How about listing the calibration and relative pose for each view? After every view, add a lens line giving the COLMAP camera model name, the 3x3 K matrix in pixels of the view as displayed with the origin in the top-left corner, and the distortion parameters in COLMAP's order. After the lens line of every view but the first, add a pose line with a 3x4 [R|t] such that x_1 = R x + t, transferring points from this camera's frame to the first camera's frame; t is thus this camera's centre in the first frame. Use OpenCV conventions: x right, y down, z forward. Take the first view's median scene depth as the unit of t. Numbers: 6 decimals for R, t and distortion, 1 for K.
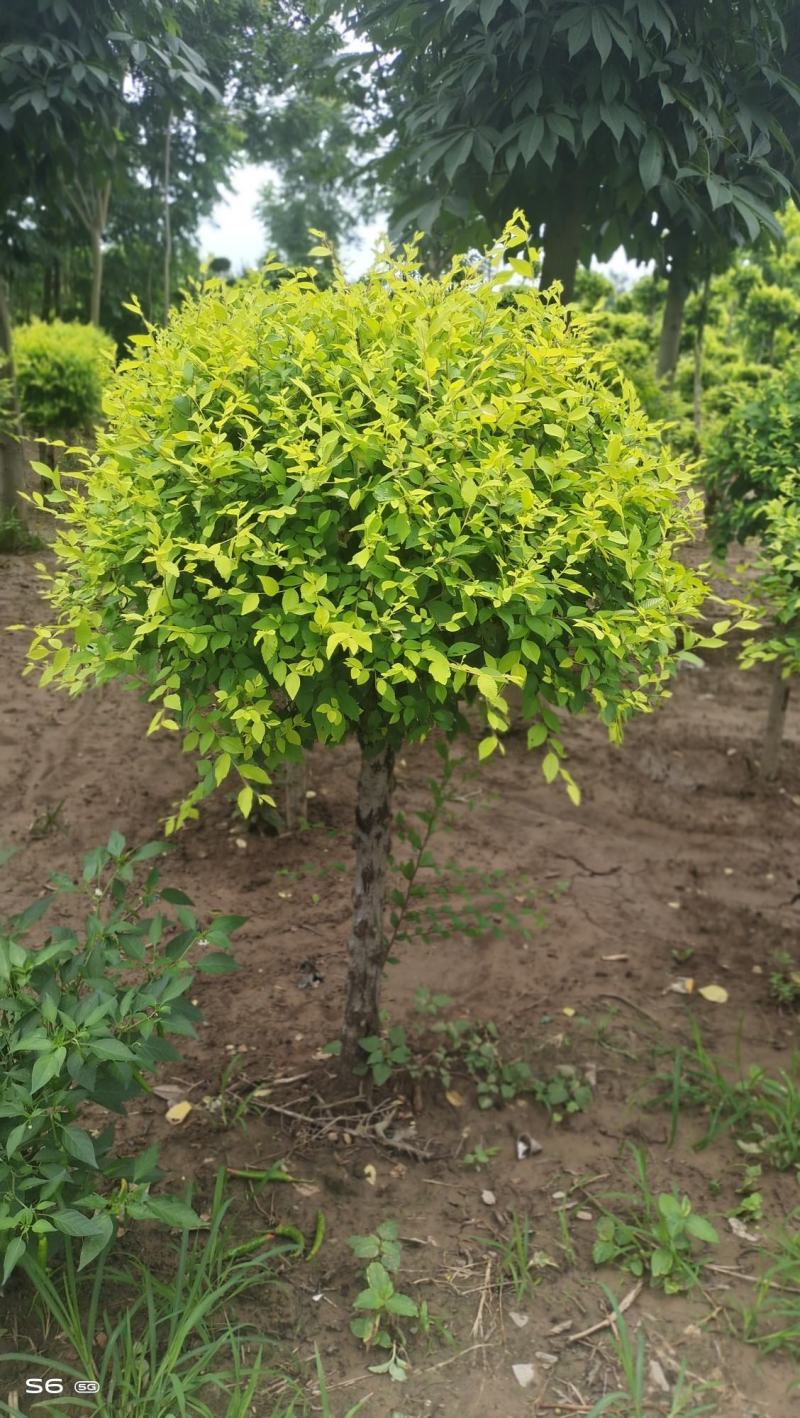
lens RADIAL K [[1054.4, 0, 398.1], [0, 1054.4, 705.8], [0, 0, 1]] dist [0.013144, -0.001810]
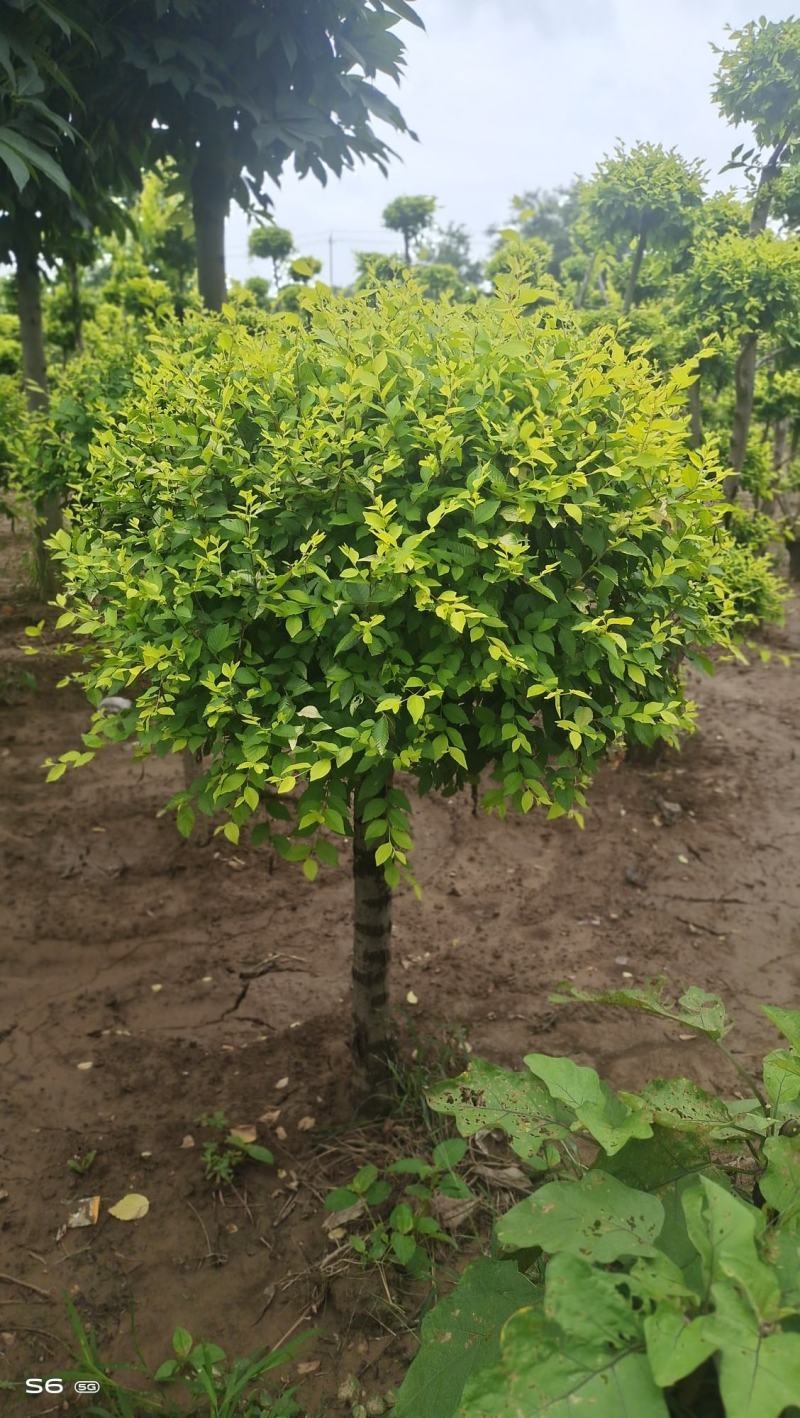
lens RADIAL K [[1054.4, 0, 401.1], [0, 1054.4, 709.8], [0, 0, 1]] dist [0.013144, -0.001810]
pose [[0.877734, -0.187407, 0.440977, 0.160740], [0.188515, 0.981182, 0.041759, -0.046048], [-0.440505, 0.046478, 0.896546, 0.195186]]
